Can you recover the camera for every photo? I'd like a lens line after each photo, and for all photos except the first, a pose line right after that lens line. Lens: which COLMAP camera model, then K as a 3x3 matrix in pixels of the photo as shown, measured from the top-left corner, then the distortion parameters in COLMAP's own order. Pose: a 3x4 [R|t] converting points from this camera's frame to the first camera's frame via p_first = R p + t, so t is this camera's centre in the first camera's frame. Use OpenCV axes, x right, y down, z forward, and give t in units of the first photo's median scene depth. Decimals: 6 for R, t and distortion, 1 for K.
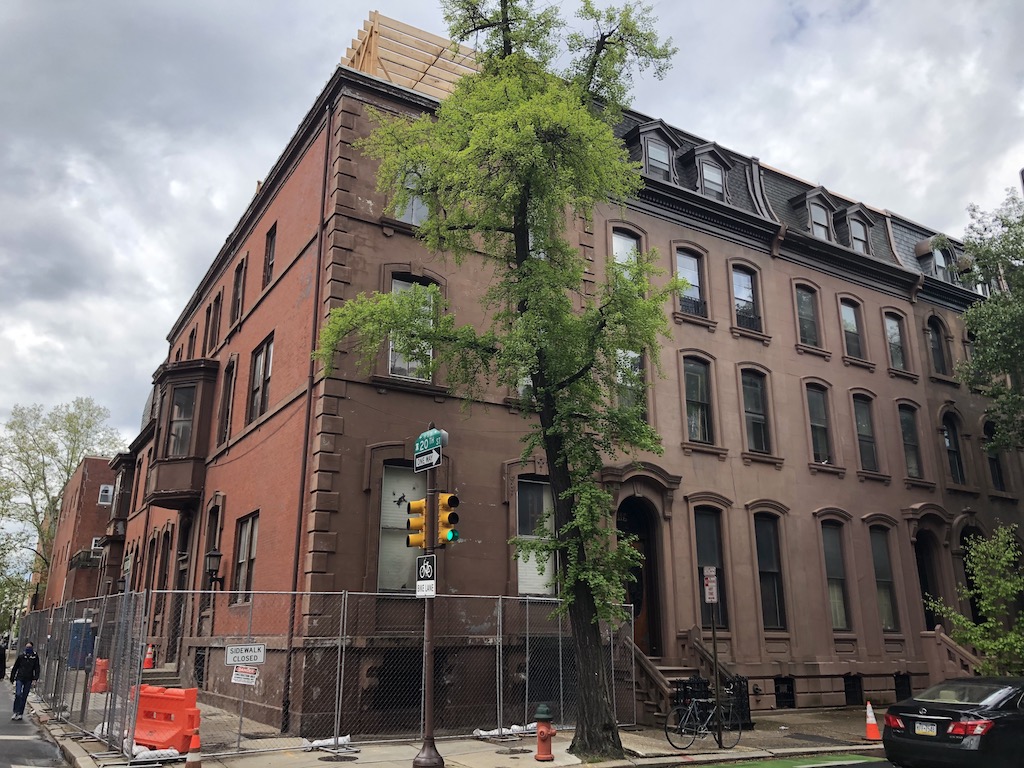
lens RADIAL K [[838.5, 0, 512.0], [0, 838.5, 384.0], [0, 0, 1]] dist [0.013146, 0.001773]
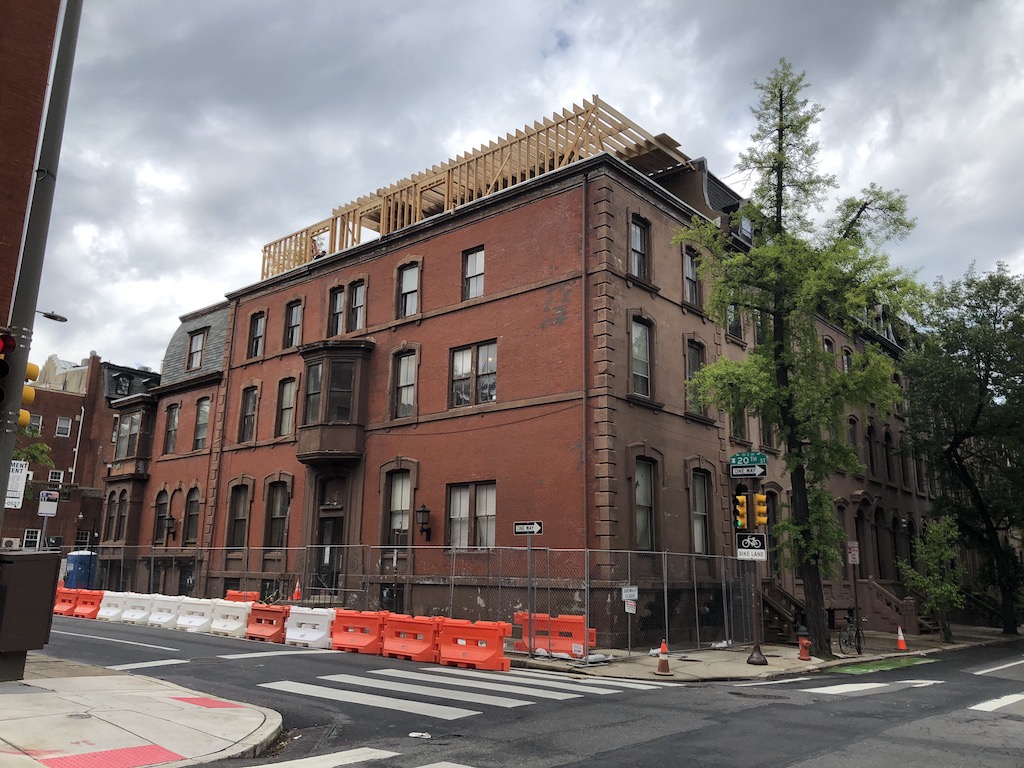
lens RADIAL K [[838.5, 0, 512.0], [0, 838.5, 384.0], [0, 0, 1]] dist [0.013146, 0.001773]
pose [[0.954064, 0.083163, 0.287831, -0.703926], [-0.103940, 0.992912, 0.057646, -0.081227], [-0.280997, -0.084916, 0.955945, -0.243567]]
